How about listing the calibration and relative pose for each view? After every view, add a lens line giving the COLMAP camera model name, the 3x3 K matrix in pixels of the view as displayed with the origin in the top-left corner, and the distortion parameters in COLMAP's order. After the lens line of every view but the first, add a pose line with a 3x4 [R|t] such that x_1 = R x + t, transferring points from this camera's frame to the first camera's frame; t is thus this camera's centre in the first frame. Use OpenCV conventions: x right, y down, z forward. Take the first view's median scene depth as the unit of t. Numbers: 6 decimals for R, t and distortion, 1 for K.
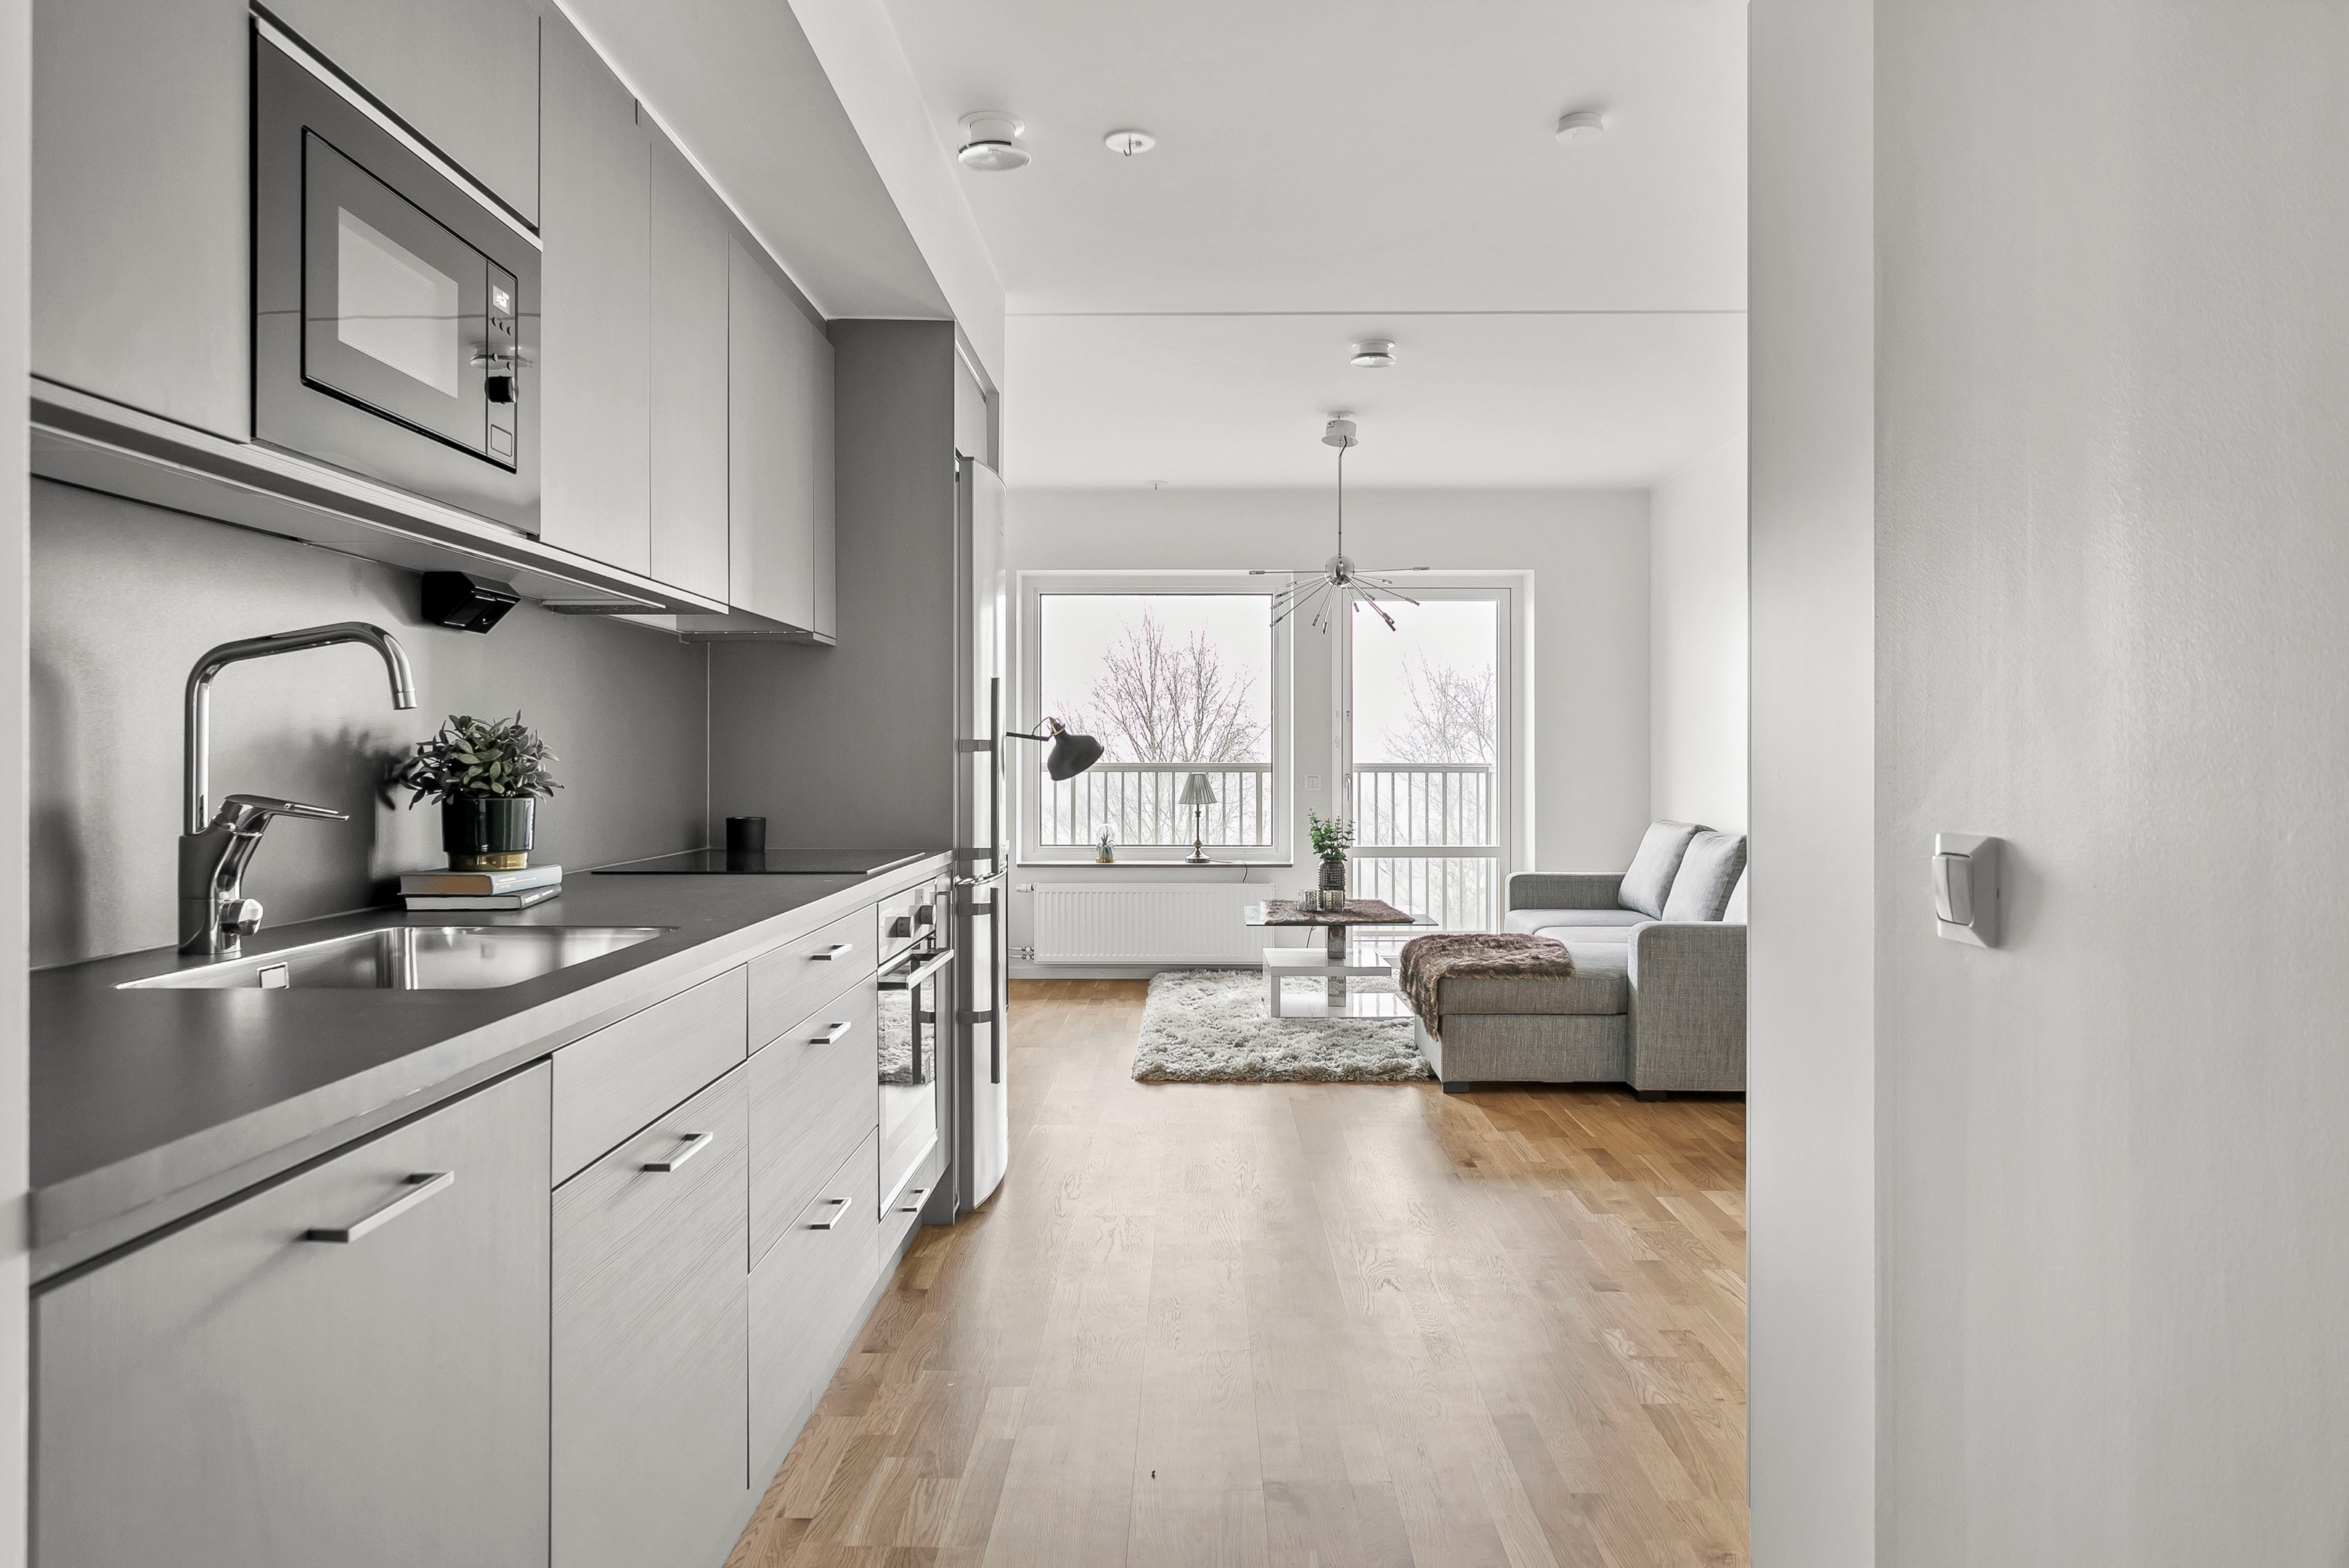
lens RADIAL K [[1420.1, 0, 1165.8], [0, 1420.1, 766.3], [0, 0, 1]] dist [0.000760, 0.000210]
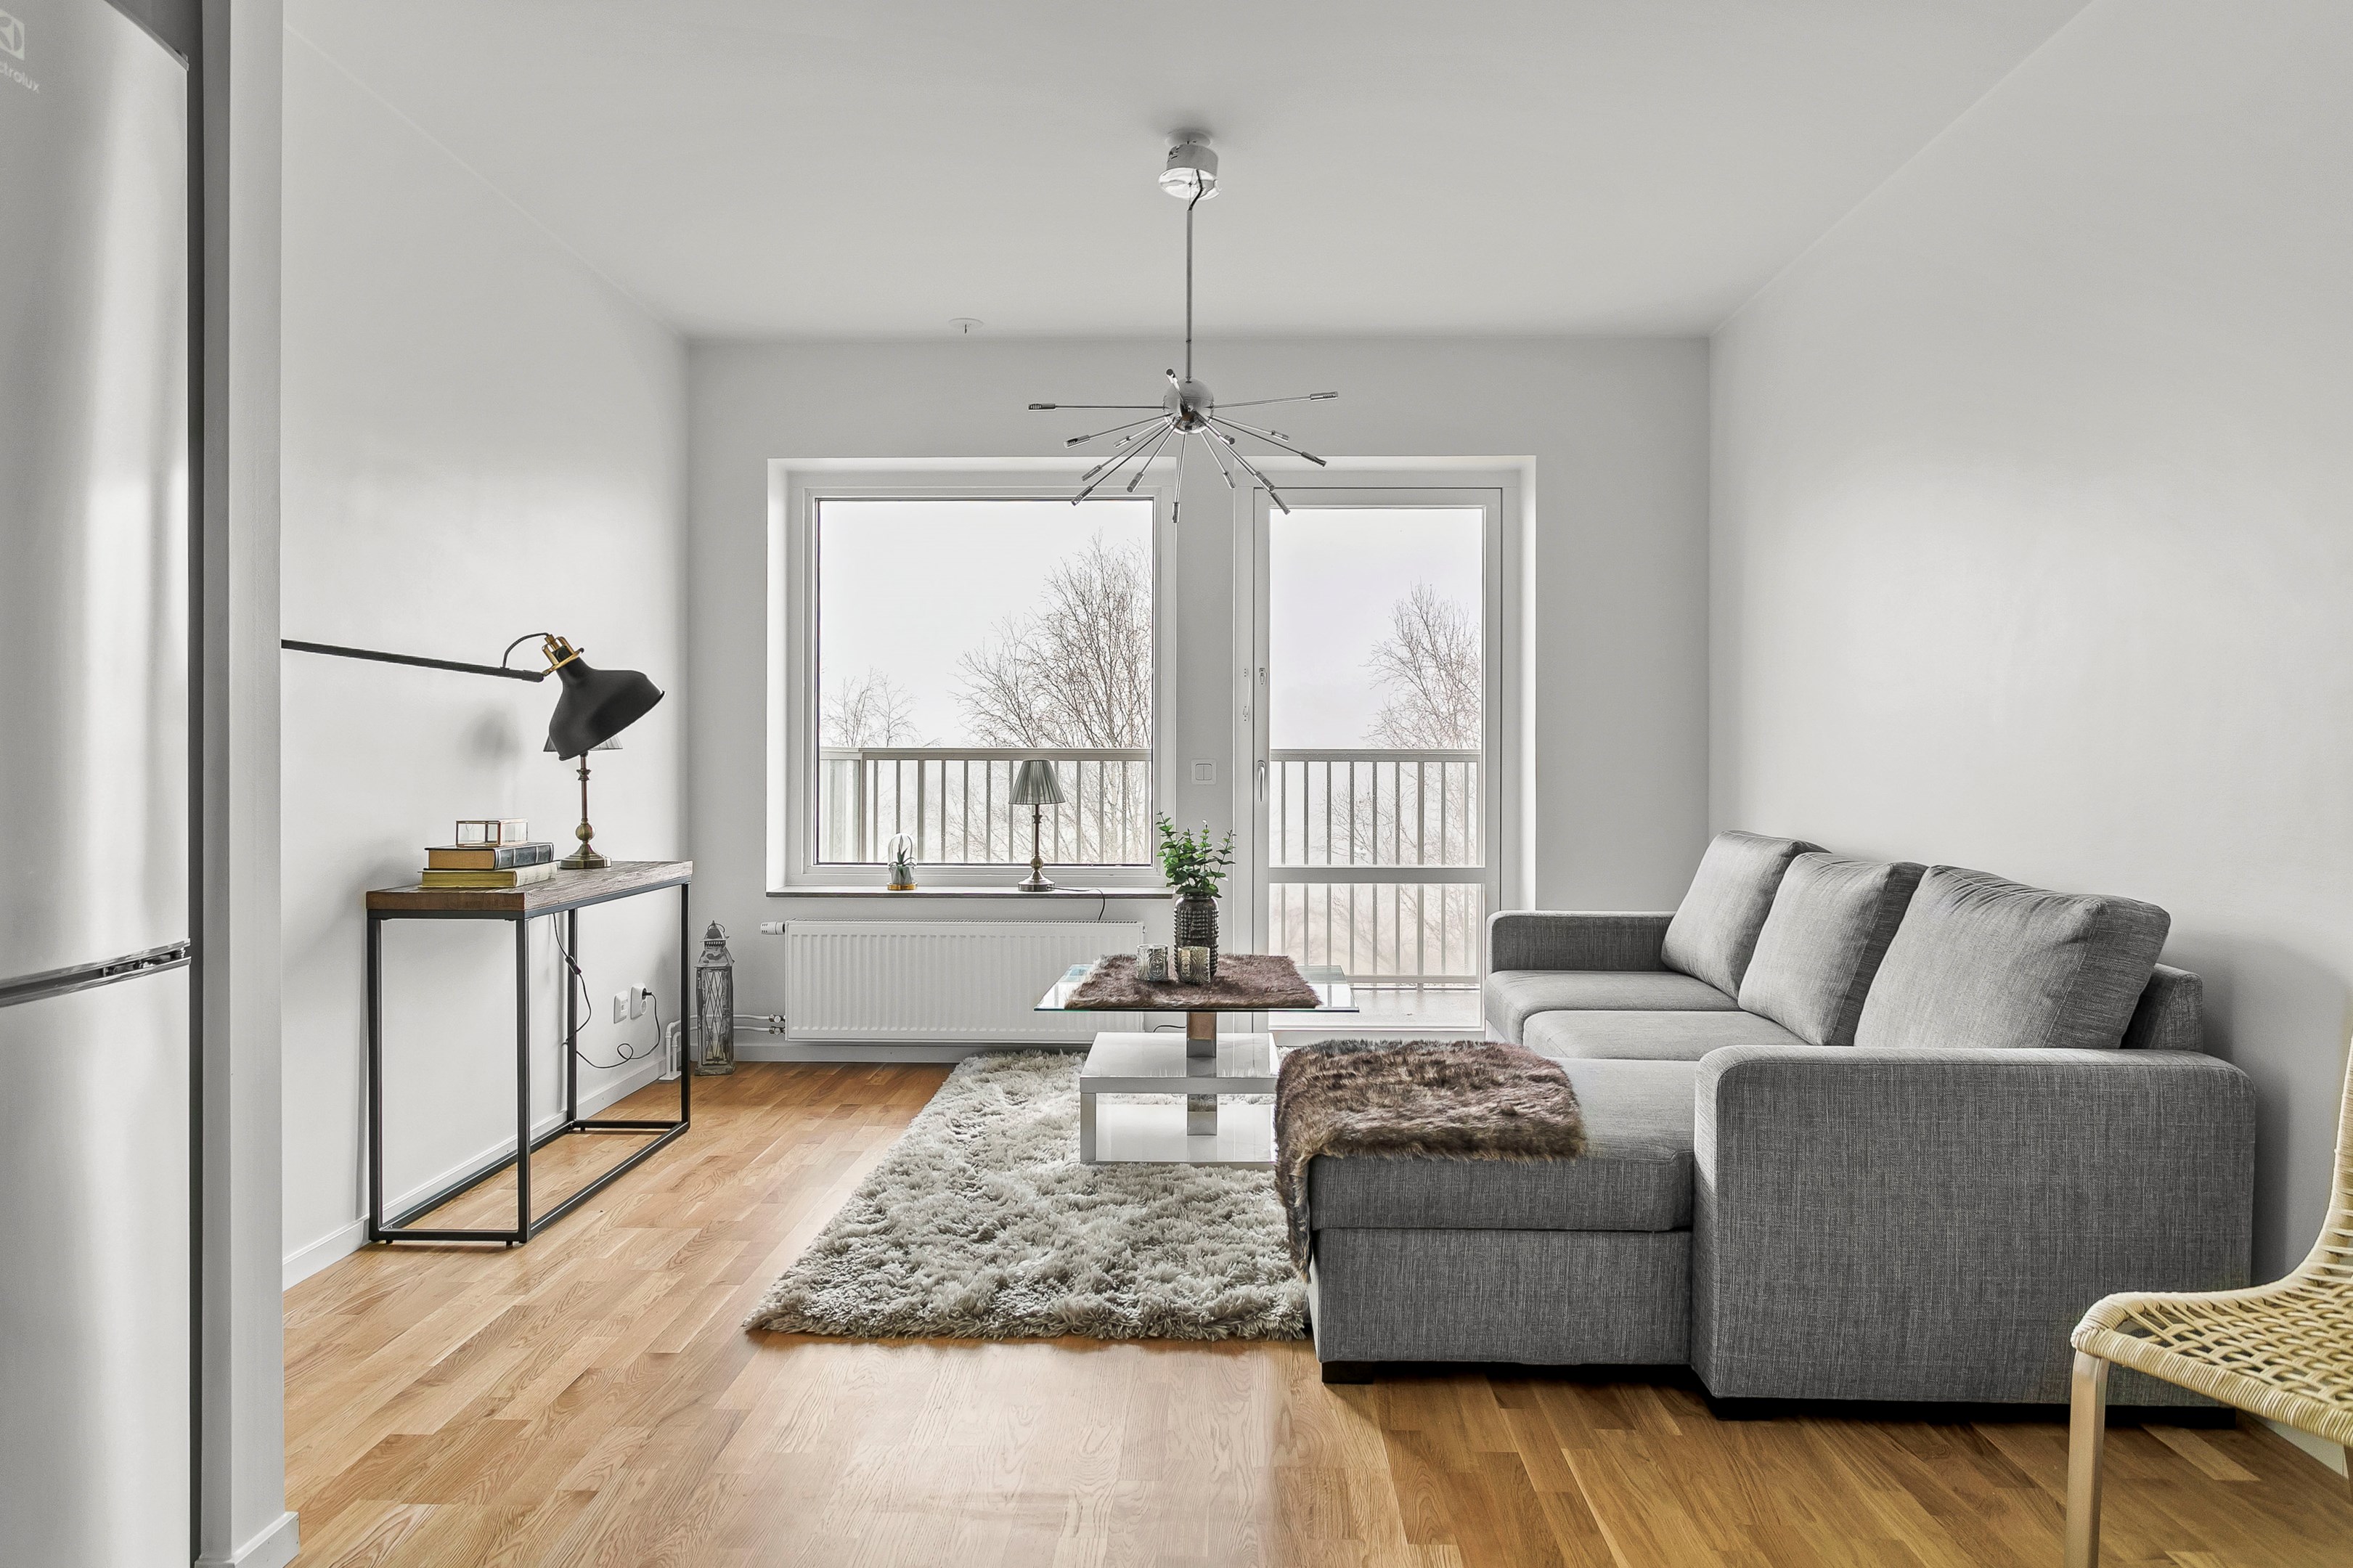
lens RADIAL K [[1457.3, 0, 1158.1], [0, 1457.3, 776.9], [0, 0, 1]] dist [-0.002920, -0.000159]
pose [[0.999881, 0.002159, -0.015278, 0.115377], [-0.002020, 0.999956, 0.009112, 0.009110], [0.015297, -0.009080, 0.999842, 0.387847]]
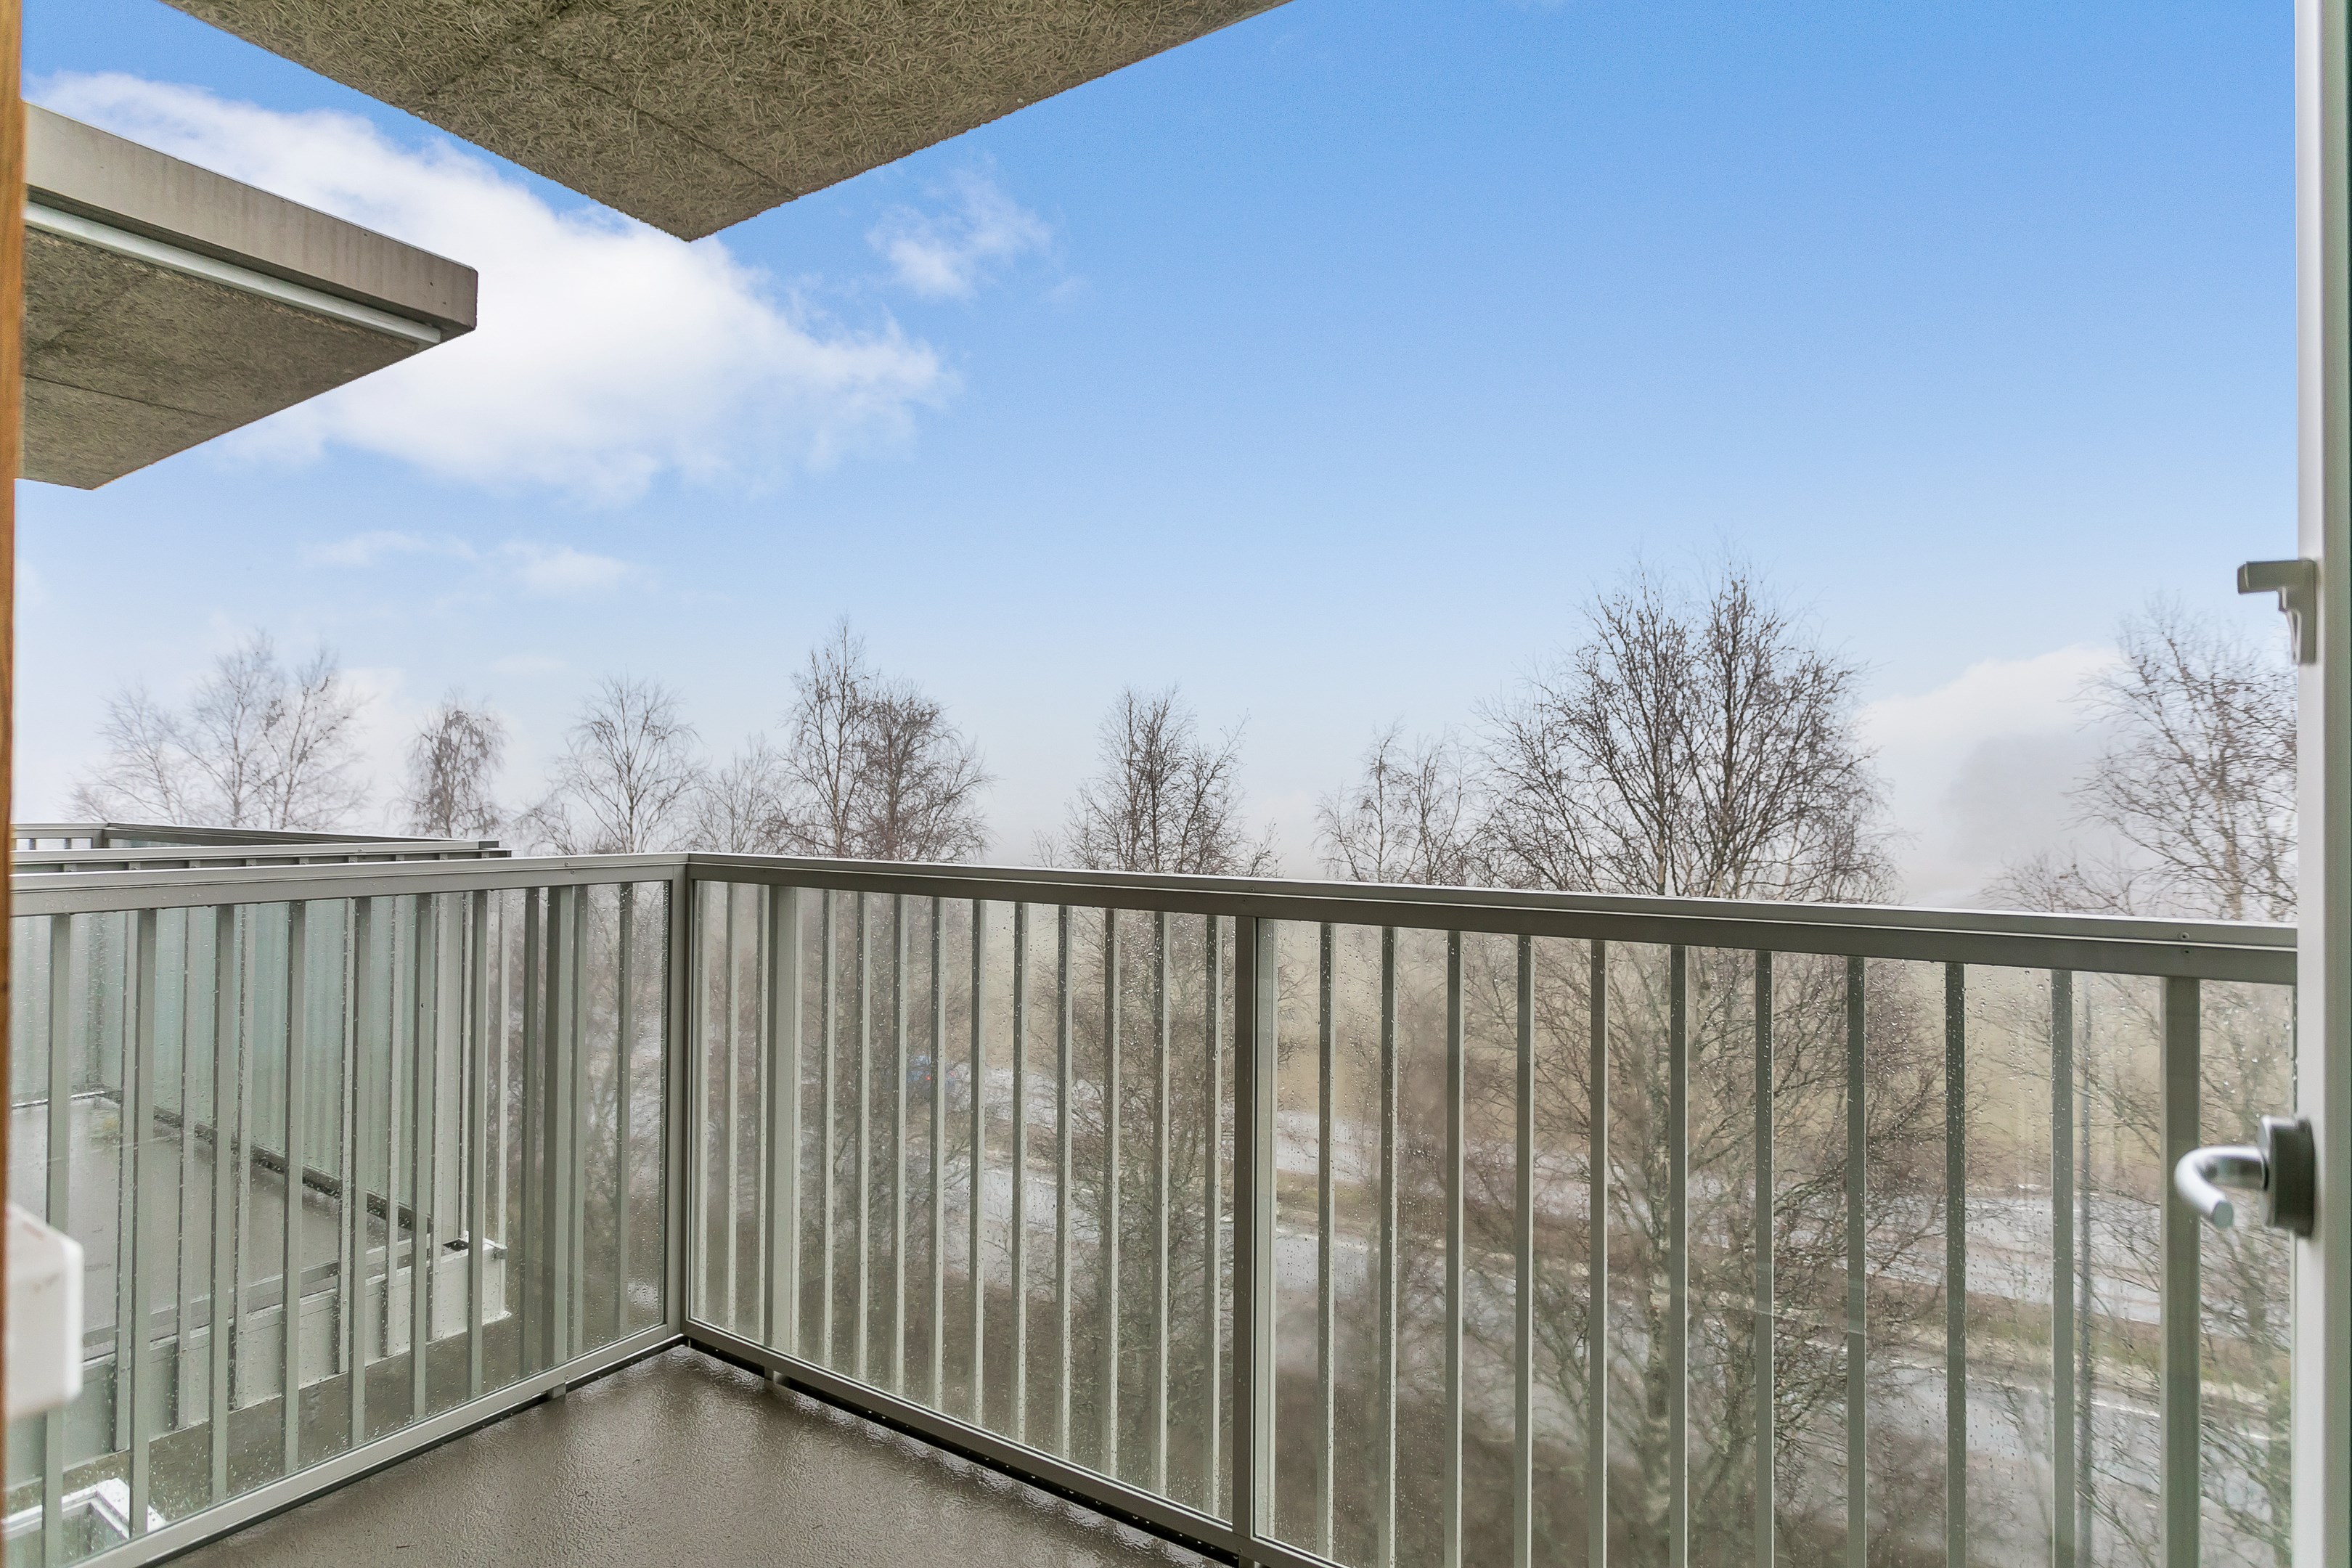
lens RADIAL K [[1169.2, 0, 1176.6], [0, 1169.2, 796.4], [0, 0, 1]] dist [0.000523, 0.000223]
pose [[0.859706, 0.001677, -0.510787, 0.300485], [-0.006631, 0.999947, -0.007878, -0.034810], [0.510747, 0.010160, 0.859671, 1.537475]]
